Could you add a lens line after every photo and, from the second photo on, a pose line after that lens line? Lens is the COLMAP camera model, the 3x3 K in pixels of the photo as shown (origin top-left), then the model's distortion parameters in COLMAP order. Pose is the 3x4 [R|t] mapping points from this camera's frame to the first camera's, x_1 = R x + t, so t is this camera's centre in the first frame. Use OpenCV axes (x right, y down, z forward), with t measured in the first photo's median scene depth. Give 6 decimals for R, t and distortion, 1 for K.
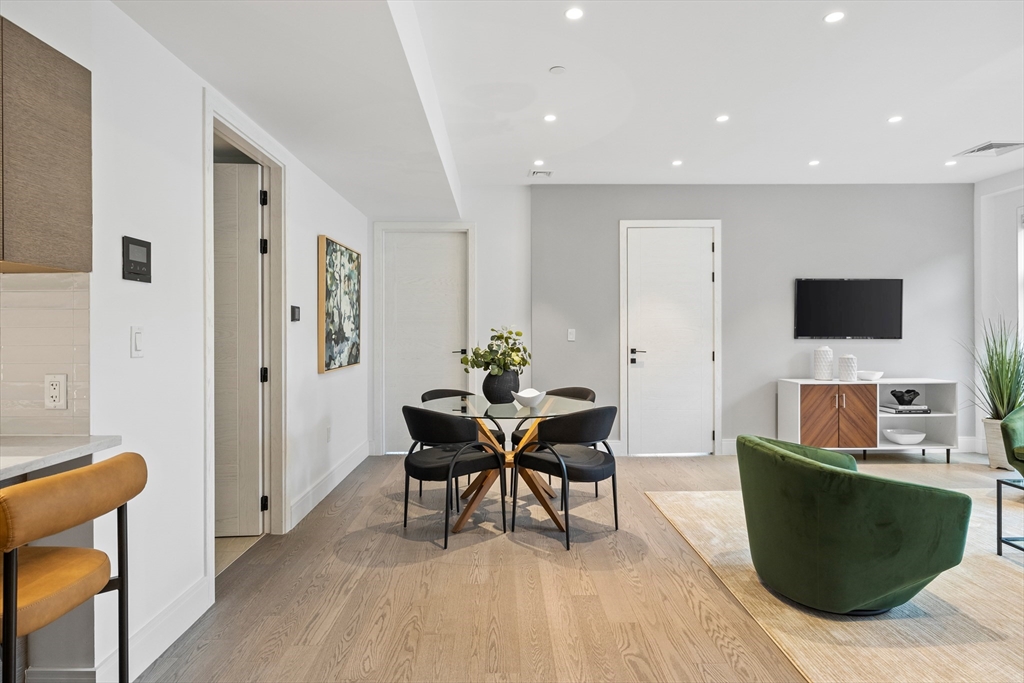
lens RADIAL K [[553.9, 0, 509.7], [0, 553.9, 328.9], [0, 0, 1]] dist [-0.002544, -0.000314]
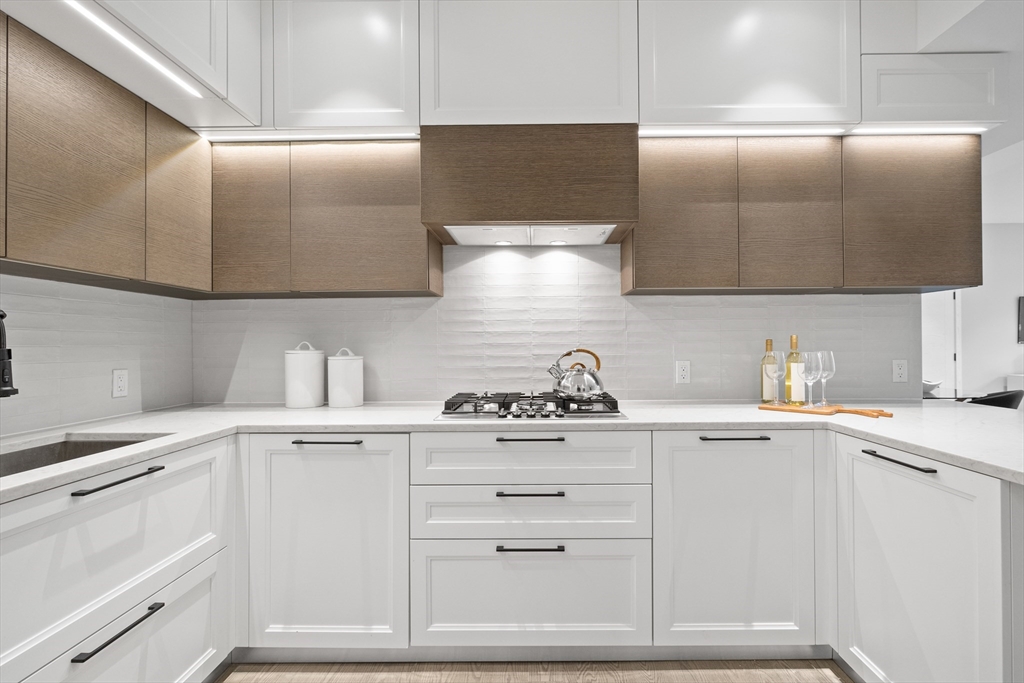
lens RADIAL K [[466.7, 0, 521.3], [0, 466.7, 339.7], [0, 0, 1]] dist [-0.007309, 0.000772]
pose [[0.999461, -0.002749, -0.032709, -1.852086], [0.002668, 0.999993, -0.002519, 0.027688], [0.032715, 0.002430, 0.999462, -0.334948]]
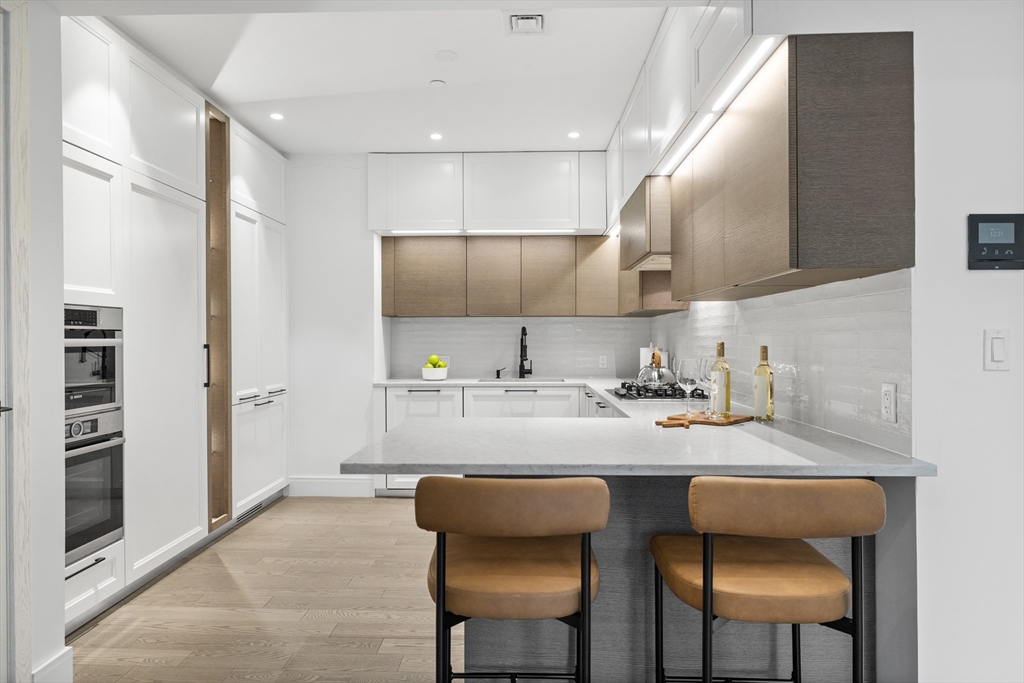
lens RADIAL K [[615.2, 0, 510.7], [0, 615.2, 339.6], [0, 0, 1]] dist [0.002639, 0.000088]
pose [[-0.045044, 0.003631, -0.998978, 0.224194], [0.006288, 0.999975, 0.003351, 0.002626], [0.998965, -0.006131, -0.045065, 0.422682]]
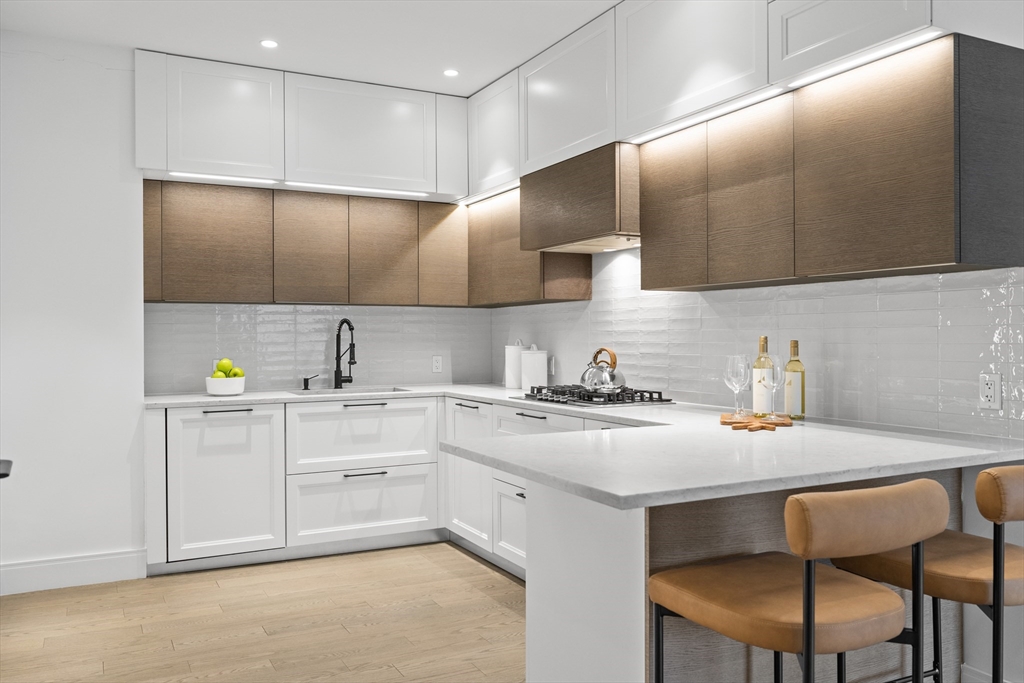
lens RADIAL K [[800.5, 0, 510.1], [0, 800.5, 338.0], [0, 0, 1]] dist [0.002389, 0.000271]
pose [[0.443645, 0.003100, -0.896197, 0.069531], [0.006393, 0.999958, 0.006624, 0.004813], [0.896180, -0.008668, 0.443606, -0.386973]]
